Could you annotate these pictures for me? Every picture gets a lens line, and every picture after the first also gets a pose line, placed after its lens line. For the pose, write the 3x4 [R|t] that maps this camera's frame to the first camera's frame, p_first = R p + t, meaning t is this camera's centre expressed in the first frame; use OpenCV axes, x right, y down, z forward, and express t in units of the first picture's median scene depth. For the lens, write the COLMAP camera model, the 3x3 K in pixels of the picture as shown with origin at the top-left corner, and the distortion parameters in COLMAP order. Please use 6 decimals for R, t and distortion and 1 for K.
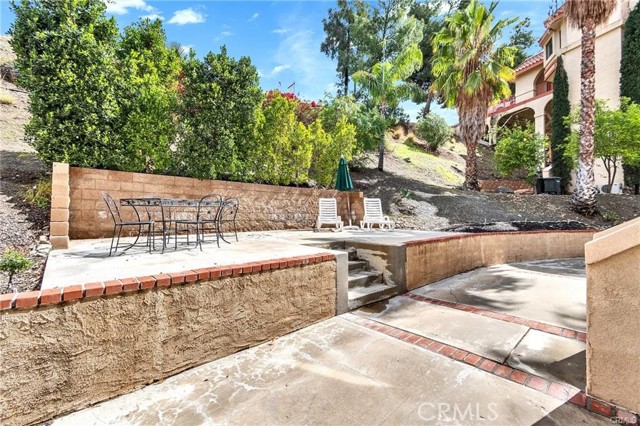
lens RADIAL K [[286.9, 0, 320.2], [0, 286.9, 211.9], [0, 0, 1]] dist [-0.000243, 0.000031]
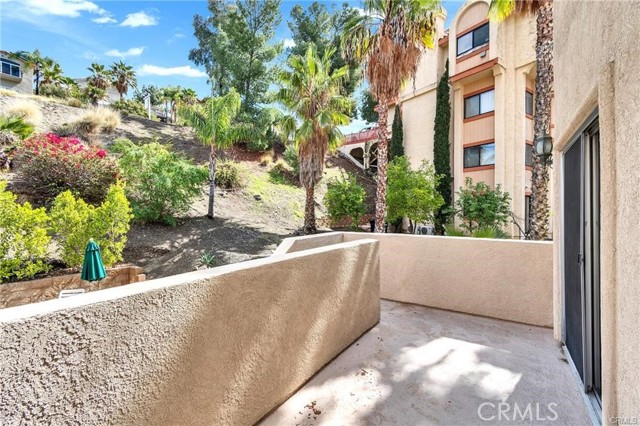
lens RADIAL K [[286.9, 0, 321.4], [0, 286.9, 214.7], [0, 0, 1]] dist [-0.000243, 0.000031]
pose [[0.968030, -0.005131, 0.250781, 0.445782], [-0.002440, 0.999551, 0.029871, -0.250340], [-0.250821, -0.029528, 0.967583, 0.008424]]
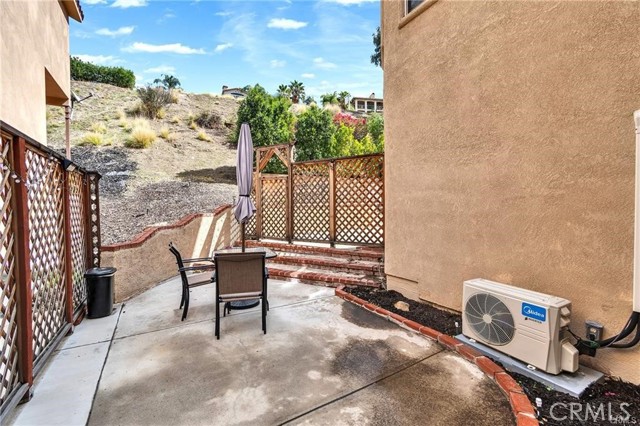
lens RADIAL K [[286.9, 0, 319.0], [0, 286.9, 212.5], [0, 0, 1]] dist [-0.000243, 0.000031]
pose [[0.980896, -0.013448, -0.194065, 0.034714], [0.020152, 0.999265, 0.032612, 0.050773], [0.193484, -0.035900, 0.980446, -0.620155]]
